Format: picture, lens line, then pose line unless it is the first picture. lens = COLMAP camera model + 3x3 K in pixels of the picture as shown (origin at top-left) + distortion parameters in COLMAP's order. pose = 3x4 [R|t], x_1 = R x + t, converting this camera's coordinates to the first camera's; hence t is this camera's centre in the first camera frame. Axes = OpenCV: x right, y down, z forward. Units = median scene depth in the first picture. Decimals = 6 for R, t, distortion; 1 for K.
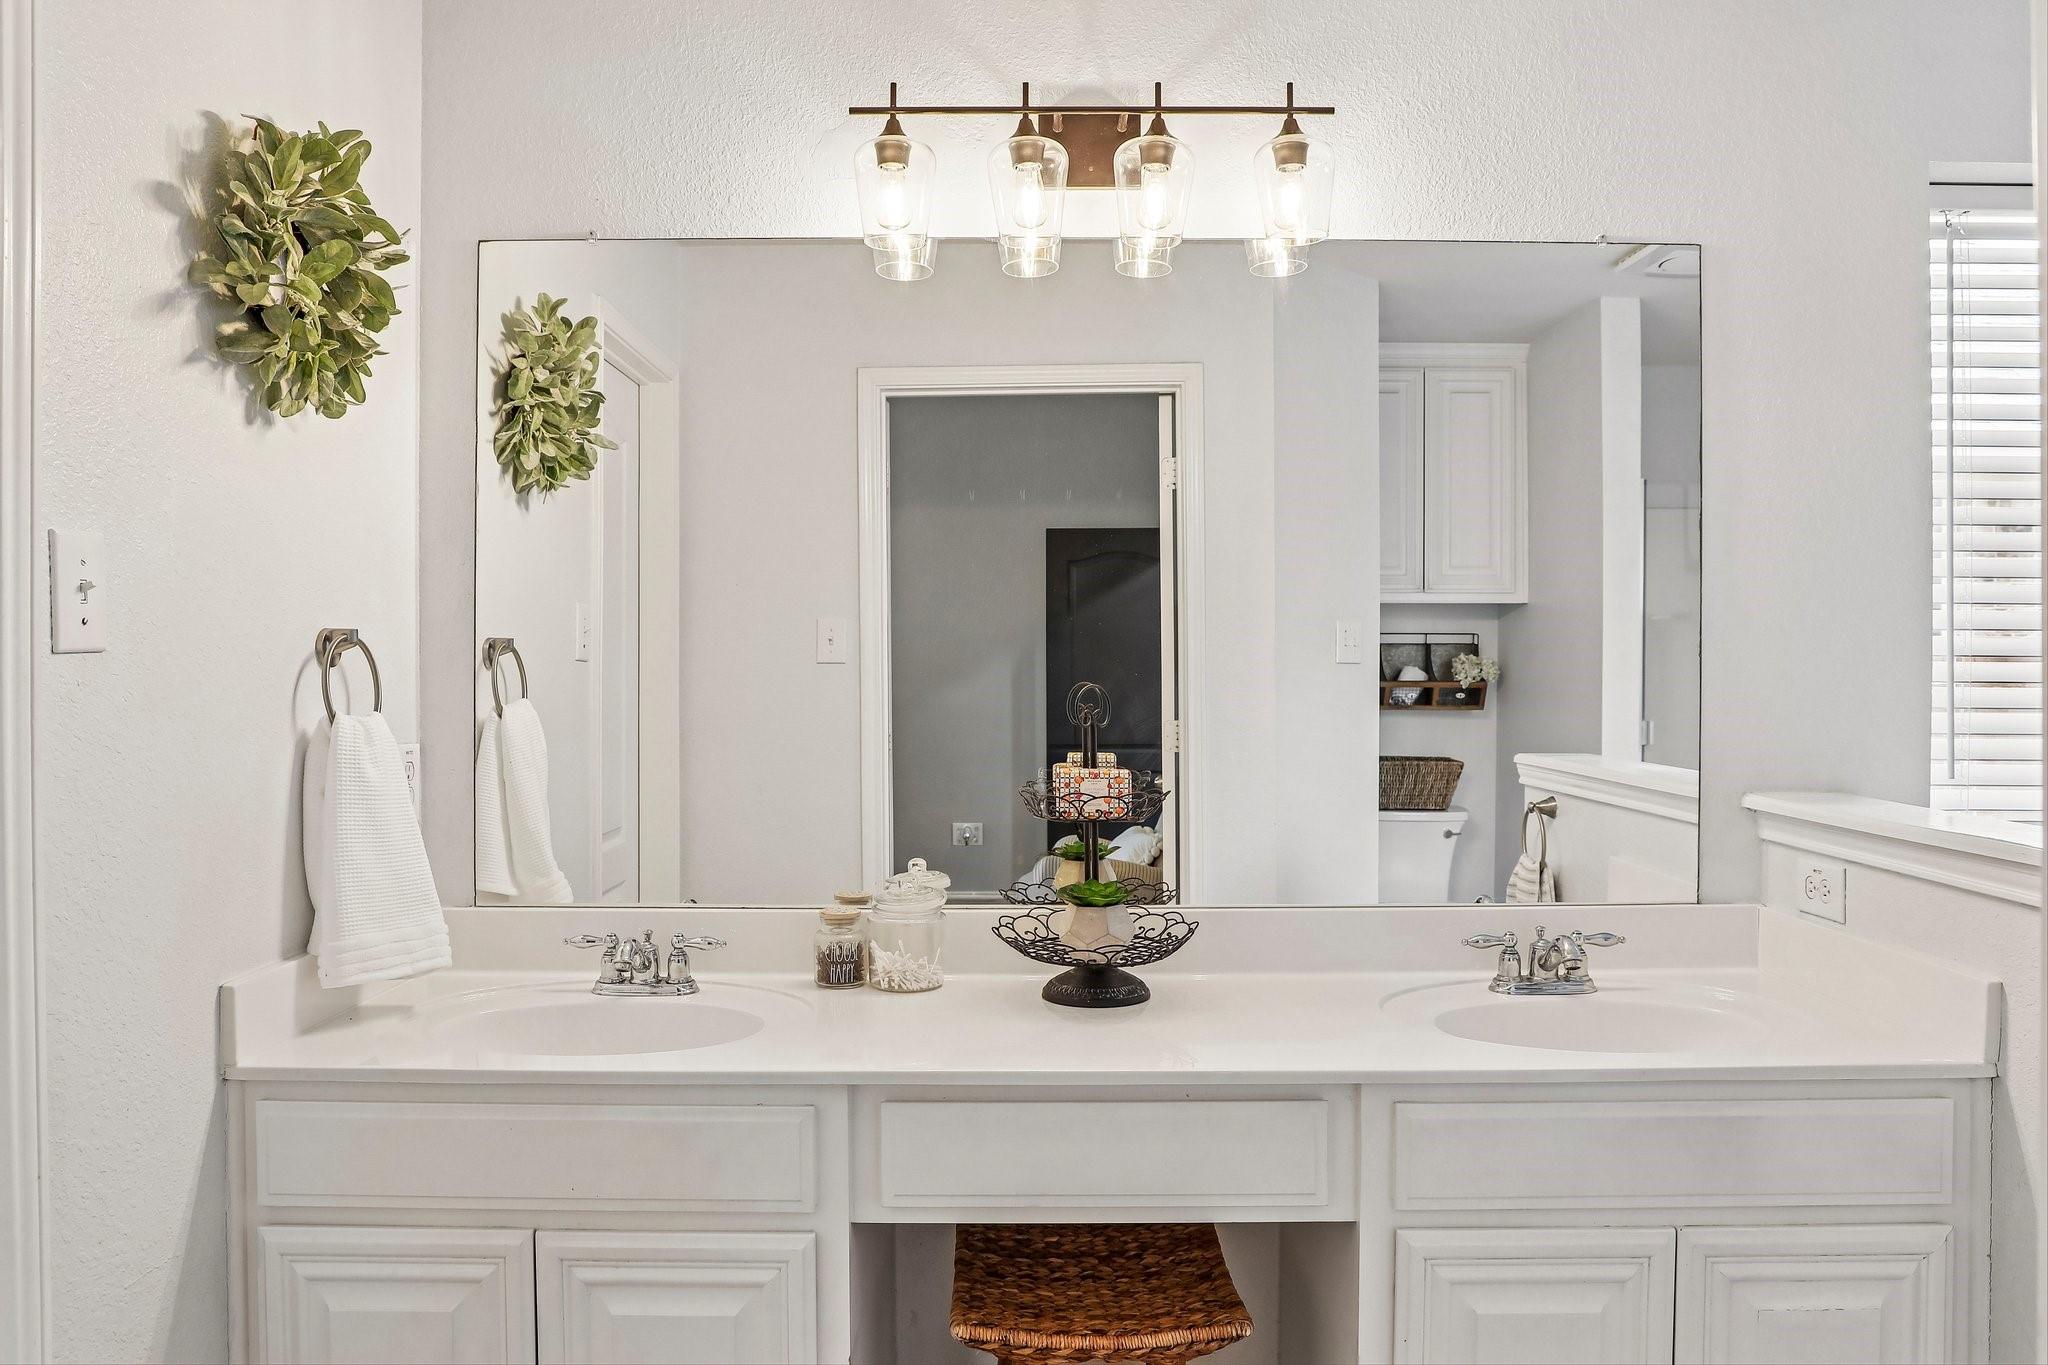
lens RADIAL K [[1418.0, 0, 1028.0], [0, 1418.0, 673.7], [0, 0, 1]] dist [-0.068666, 0.037609]
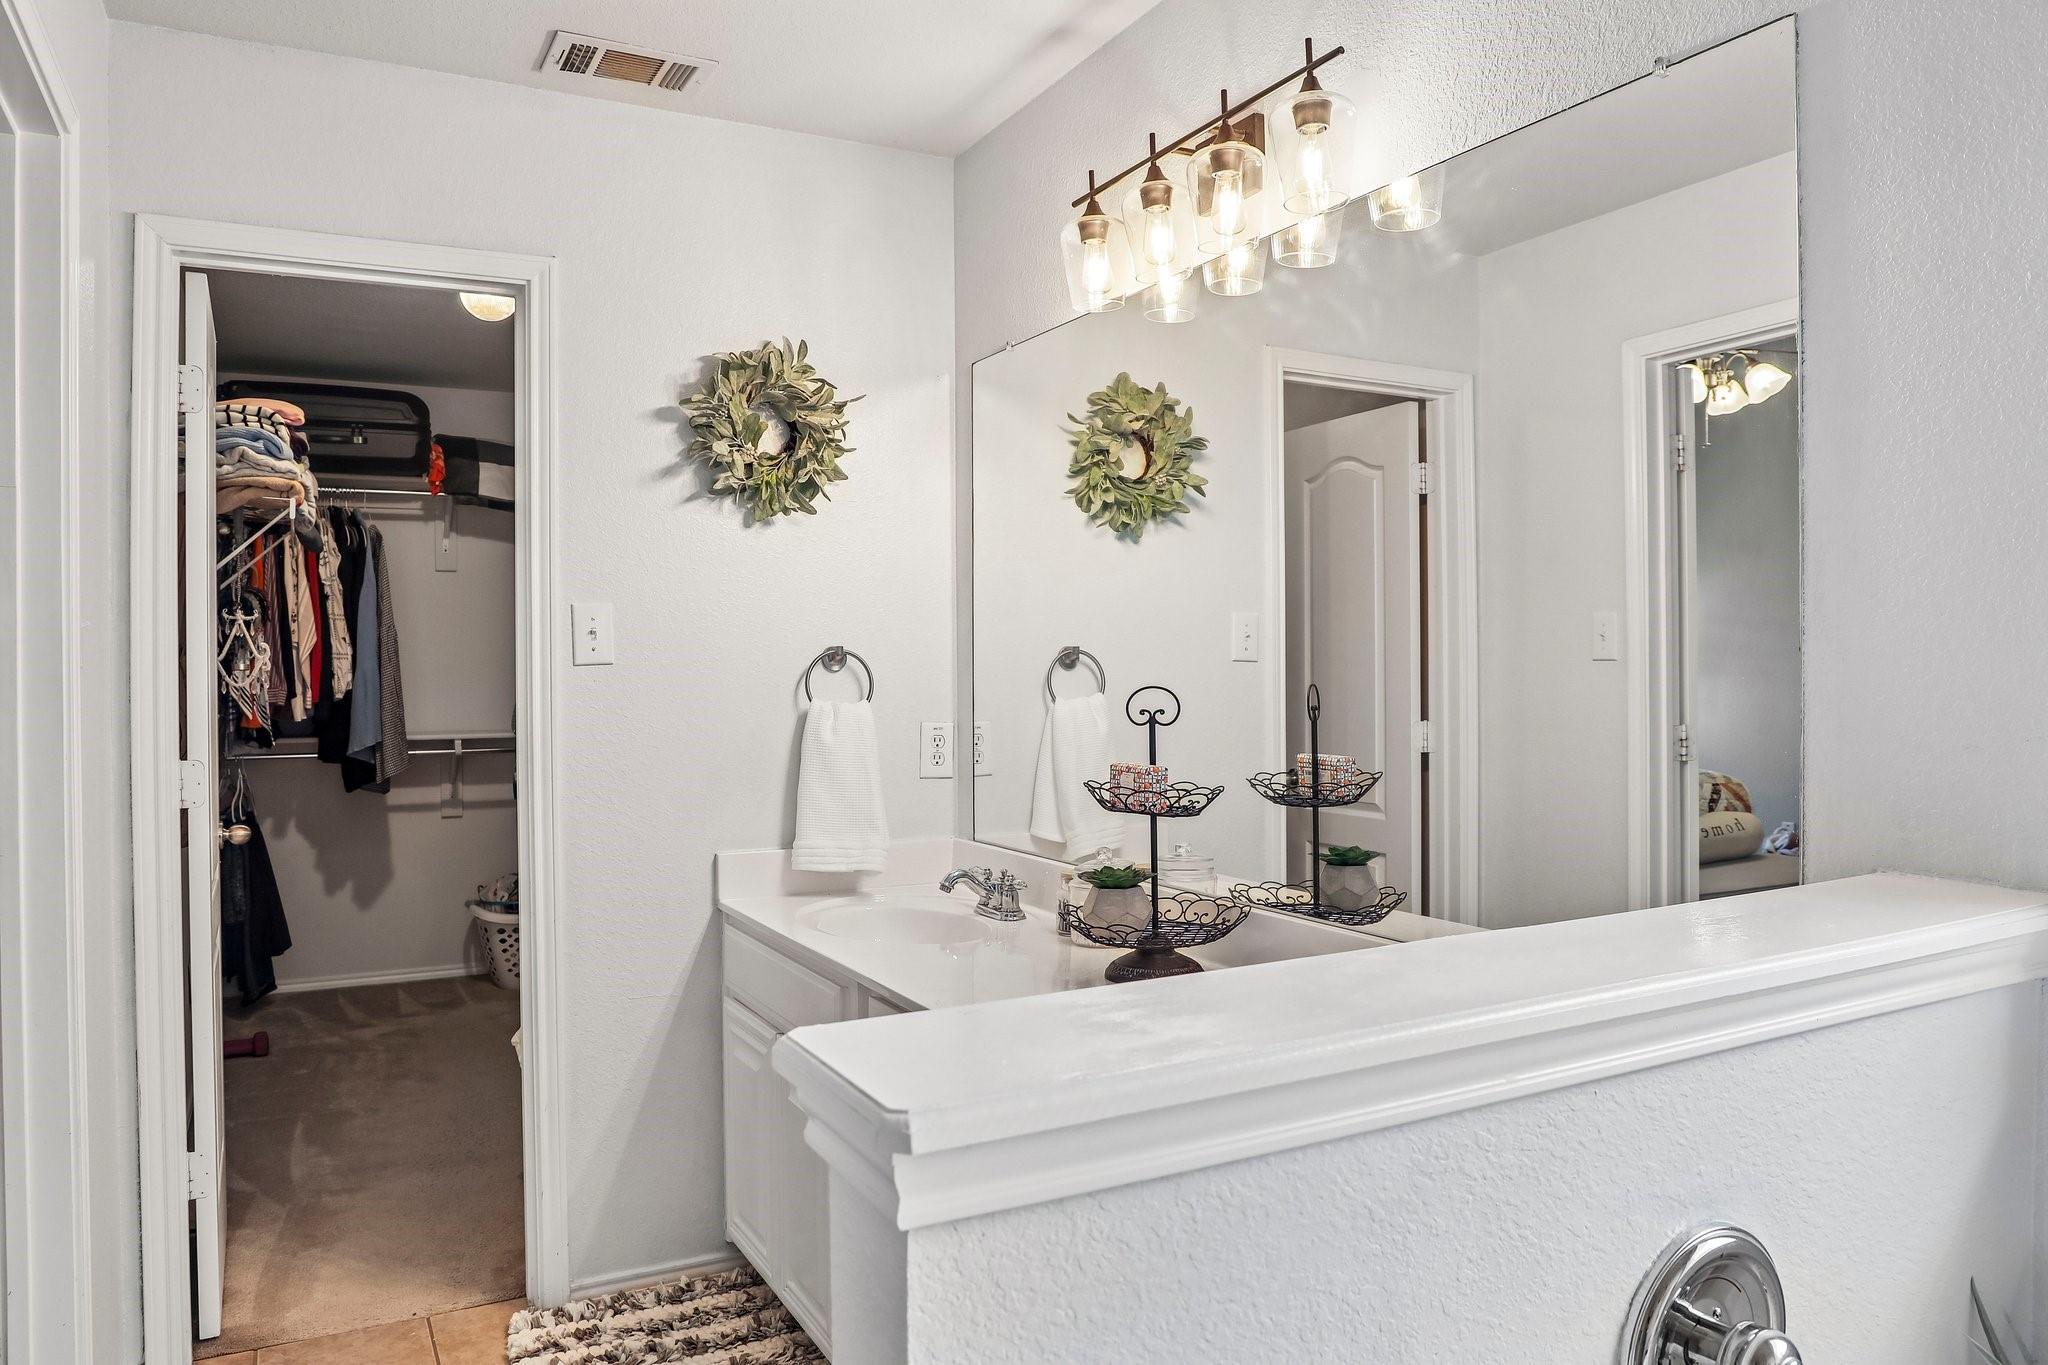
lens RADIAL K [[1418.0, 0, 1028.0], [0, 1418.0, 673.7], [0, 0, 1]] dist [-0.068666, 0.037609]
pose [[0.473932, 0.000819, -0.880561, 1.078267], [0.004376, 0.999985, 0.003285, -0.005810], [0.880551, -0.005410, 0.473921, 0.466500]]
